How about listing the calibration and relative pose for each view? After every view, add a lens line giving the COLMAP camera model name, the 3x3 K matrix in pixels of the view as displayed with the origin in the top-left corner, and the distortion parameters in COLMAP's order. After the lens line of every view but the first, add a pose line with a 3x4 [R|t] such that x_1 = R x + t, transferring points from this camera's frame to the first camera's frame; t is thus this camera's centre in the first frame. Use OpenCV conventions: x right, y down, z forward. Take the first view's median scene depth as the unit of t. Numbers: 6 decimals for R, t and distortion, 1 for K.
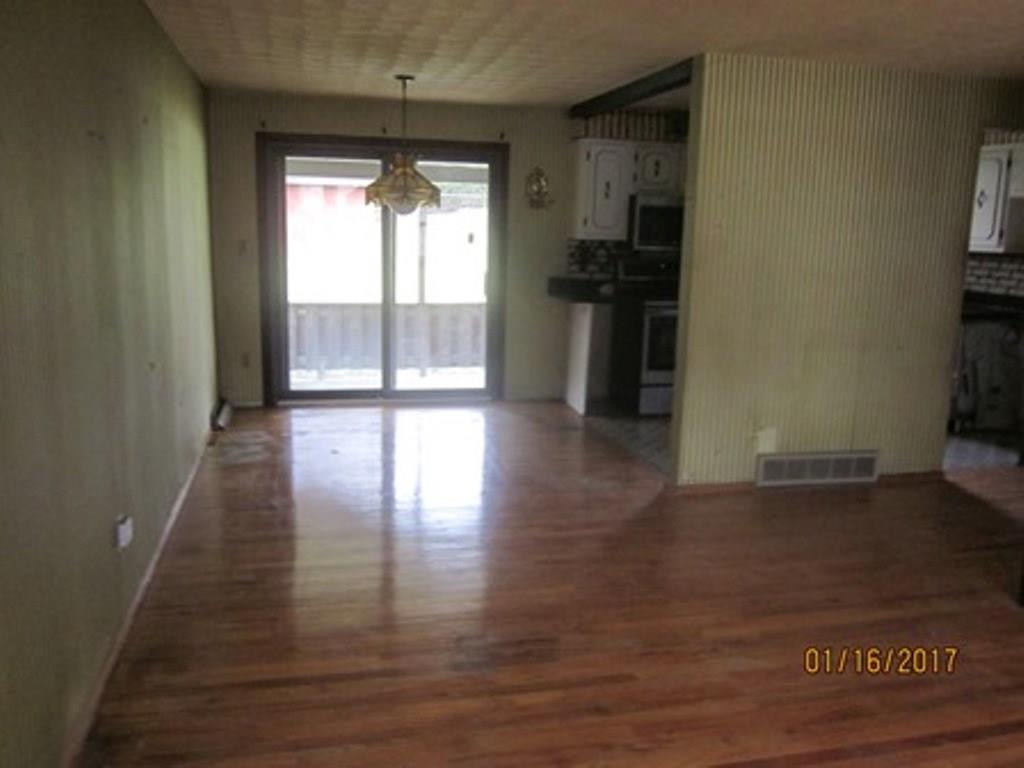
lens RADIAL K [[866.3, 0, 512.0], [0, 866.3, 384.0], [0, 0, 1]] dist [-0.018007, -0.019370]
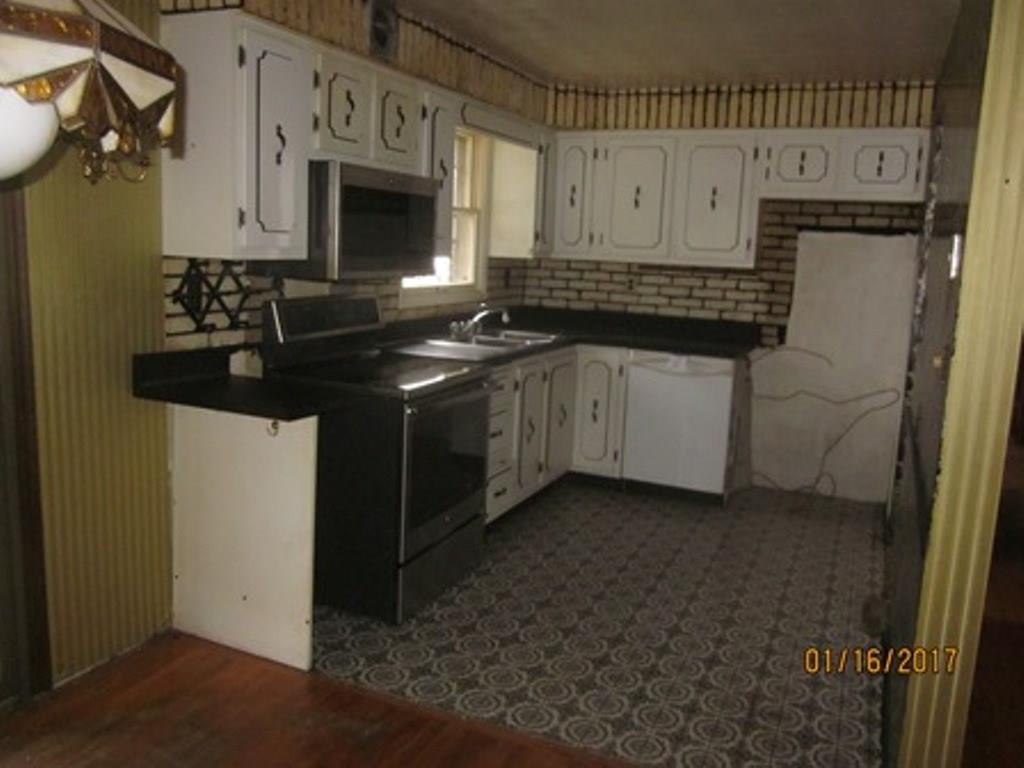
lens RADIAL K [[852.6, 0, 512.0], [0, 852.6, 384.0], [0, 0, 1]] dist [-0.035329, 0.002623]
pose [[0.609942, -0.132070, 0.781363, -0.163324], [0.113595, 0.990403, 0.078729, -0.124570], [-0.784262, 0.040739, 0.619091, 0.642948]]
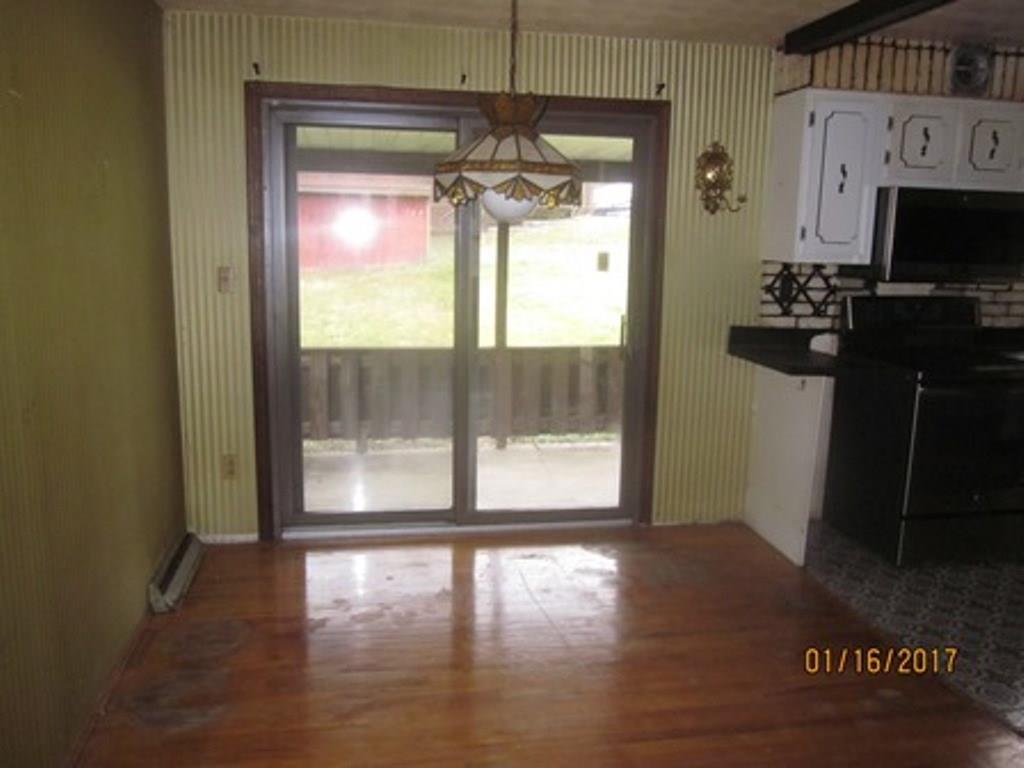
lens RADIAL K [[866.3, 0, 512.0], [0, 866.3, 384.0], [0, 0, 1]] dist [-0.018007, -0.019370]
pose [[0.998077, 0.004325, -0.061837, -0.073785], [-0.004813, 0.999958, -0.007740, -0.079669], [0.061801, 0.008023, 0.998056, 0.403752]]
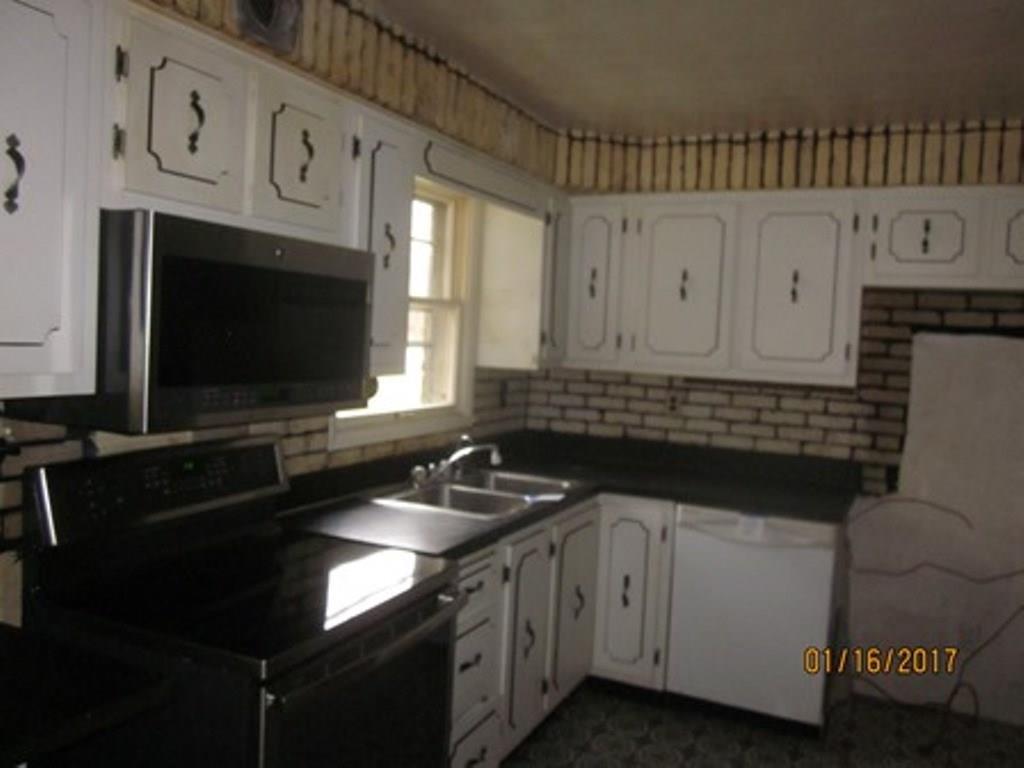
lens RADIAL K [[852.6, 0, 512.0], [0, 852.6, 384.0], [0, 0, 1]] dist [-0.035329, 0.002623]
pose [[0.625822, -0.046521, 0.778577, 0.021742], [0.108019, 0.993770, -0.027448, -0.150710], [-0.772450, 0.101279, 0.626948, 0.766198]]
